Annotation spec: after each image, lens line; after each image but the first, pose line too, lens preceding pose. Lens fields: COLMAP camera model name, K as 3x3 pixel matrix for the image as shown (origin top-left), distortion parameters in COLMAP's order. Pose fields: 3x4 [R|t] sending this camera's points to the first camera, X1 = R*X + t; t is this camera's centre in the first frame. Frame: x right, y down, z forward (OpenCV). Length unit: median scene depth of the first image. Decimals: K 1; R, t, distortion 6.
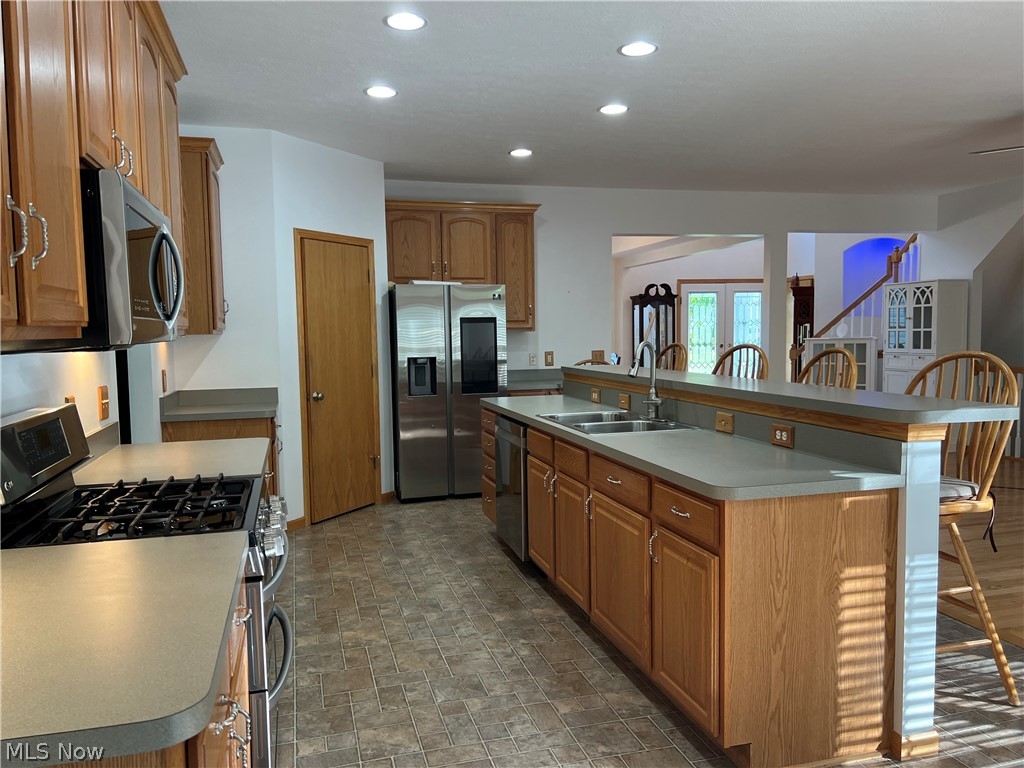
lens RADIAL K [[772.0, 0, 514.7], [0, 772.0, 383.5], [0, 0, 1]] dist [0.063701, -0.002405]
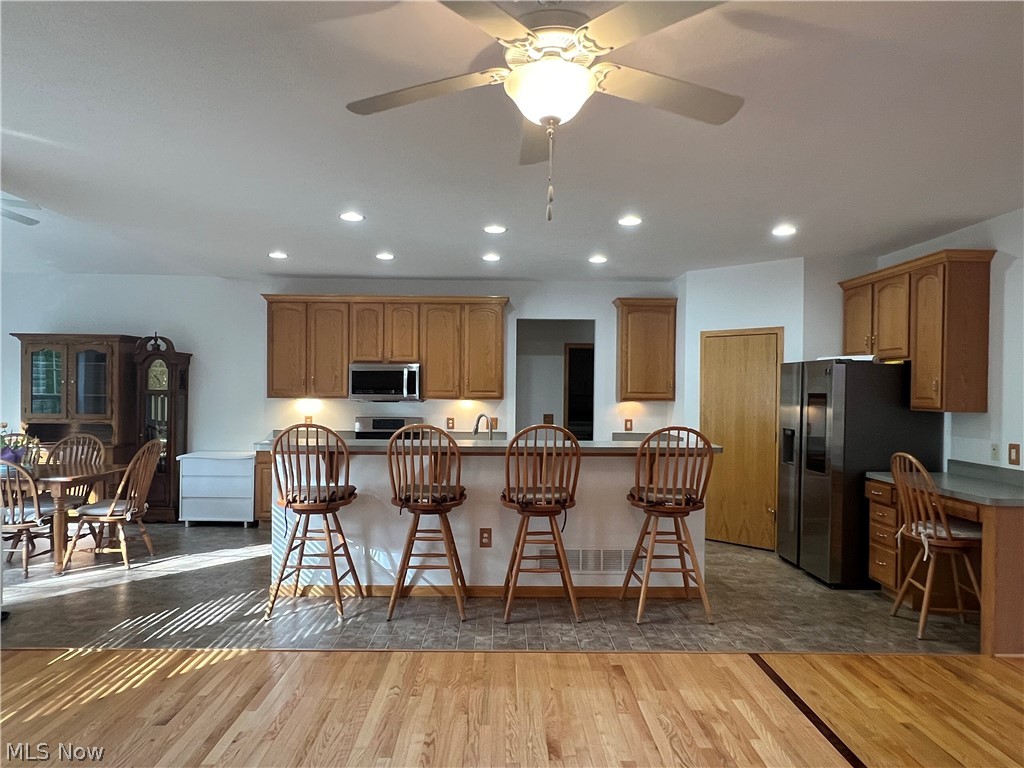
lens RADIAL K [[639.8, 0, 515.1], [0, 639.8, 387.4], [0, 0, 1]] dist [0.000288, -0.000054]
pose [[-0.251700, 0.014516, -0.967697, 0.792432], [-0.066656, 0.997253, 0.032297, -0.089486], [0.965507, 0.072632, -0.250041, 0.788381]]
